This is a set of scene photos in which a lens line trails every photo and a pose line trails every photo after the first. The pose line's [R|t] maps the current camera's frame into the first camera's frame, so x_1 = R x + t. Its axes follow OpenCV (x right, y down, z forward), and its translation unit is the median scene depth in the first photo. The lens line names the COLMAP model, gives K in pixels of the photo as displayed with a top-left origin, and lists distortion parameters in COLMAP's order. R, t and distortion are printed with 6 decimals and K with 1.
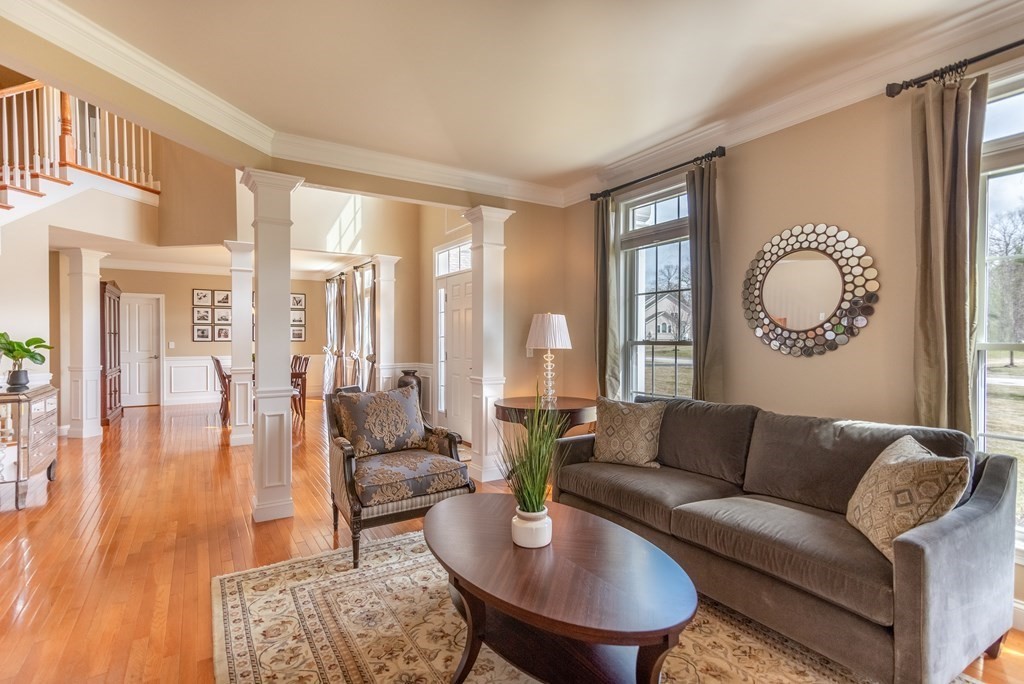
lens RADIAL K [[503.8, 0, 512.0], [0, 503.8, 342.0], [0, 0, 1]] dist [0.016432, 0.000445]
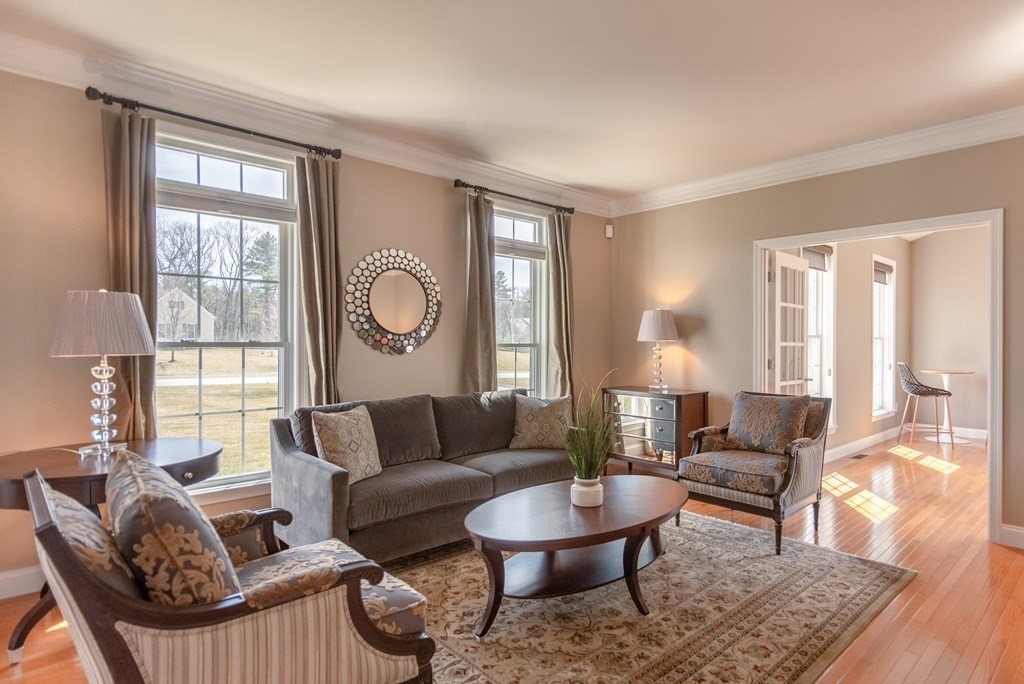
lens RADIAL K [[566.4, 0, 553.1], [0, 566.4, 341.7], [0, 0, 1]] dist [0.002110, 0.000084]
pose [[-0.212664, -0.001270, 0.977125, -0.827938], [-0.001946, 0.999998, 0.000876, -0.004731], [-0.977124, -0.001715, -0.212666, 0.871640]]
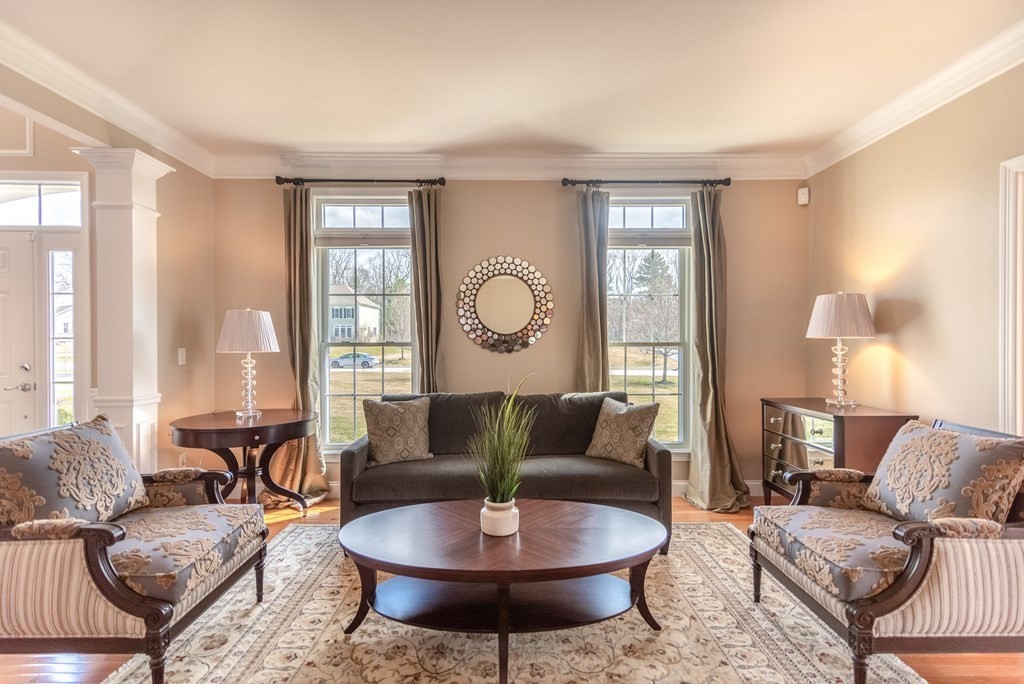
lens RADIAL K [[503.8, 0, 512.0], [0, 503.8, 342.0], [0, 0, 1]] dist [0.016432, 0.000445]
pose [[0.521783, -0.004936, 0.853064, -0.539061], [0.006641, 0.999976, 0.001724, -0.003197], [-0.853052, 0.004766, 0.521804, 0.264985]]
